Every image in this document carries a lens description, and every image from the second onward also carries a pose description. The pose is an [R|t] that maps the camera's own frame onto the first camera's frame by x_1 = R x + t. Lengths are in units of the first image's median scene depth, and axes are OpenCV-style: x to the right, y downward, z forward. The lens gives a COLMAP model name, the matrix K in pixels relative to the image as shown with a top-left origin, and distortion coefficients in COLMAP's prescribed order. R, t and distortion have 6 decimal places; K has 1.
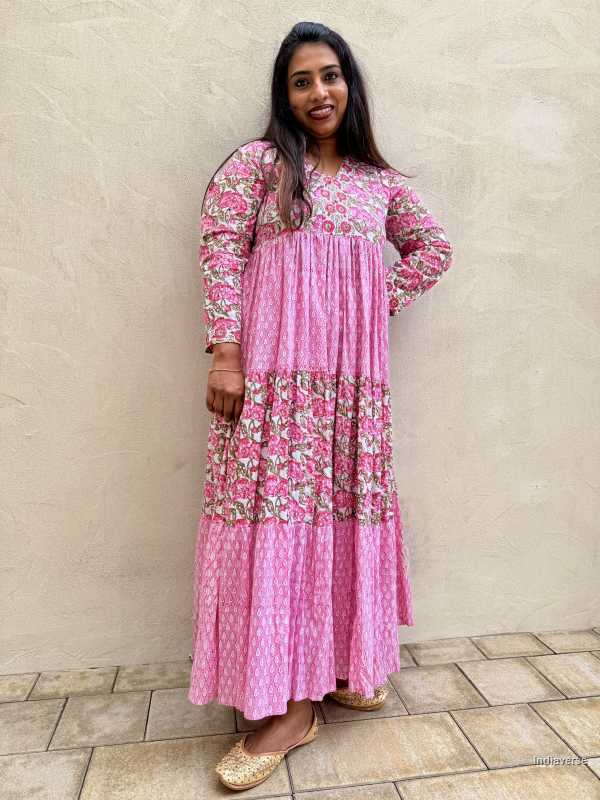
lens RADIAL K [[571.2, 0, 279.4], [0, 571.2, 402.2], [0, 0, 1]] dist [0.017868, -0.024237]
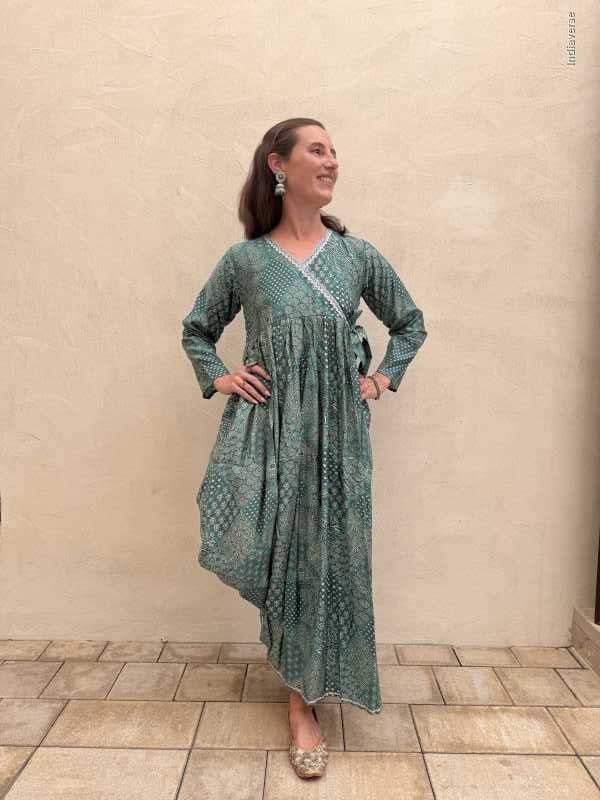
lens RADIAL K [[574.4, 0, 284.3], [0, 574.4, 402.3], [0, 0, 1]] dist [0.002143, -0.004128]
pose [[0.985849, 0.026527, -0.165523, 0.328295], [-0.019539, 0.998853, 0.043705, -0.152624], [0.166493, -0.039853, 0.985237, -0.207001]]
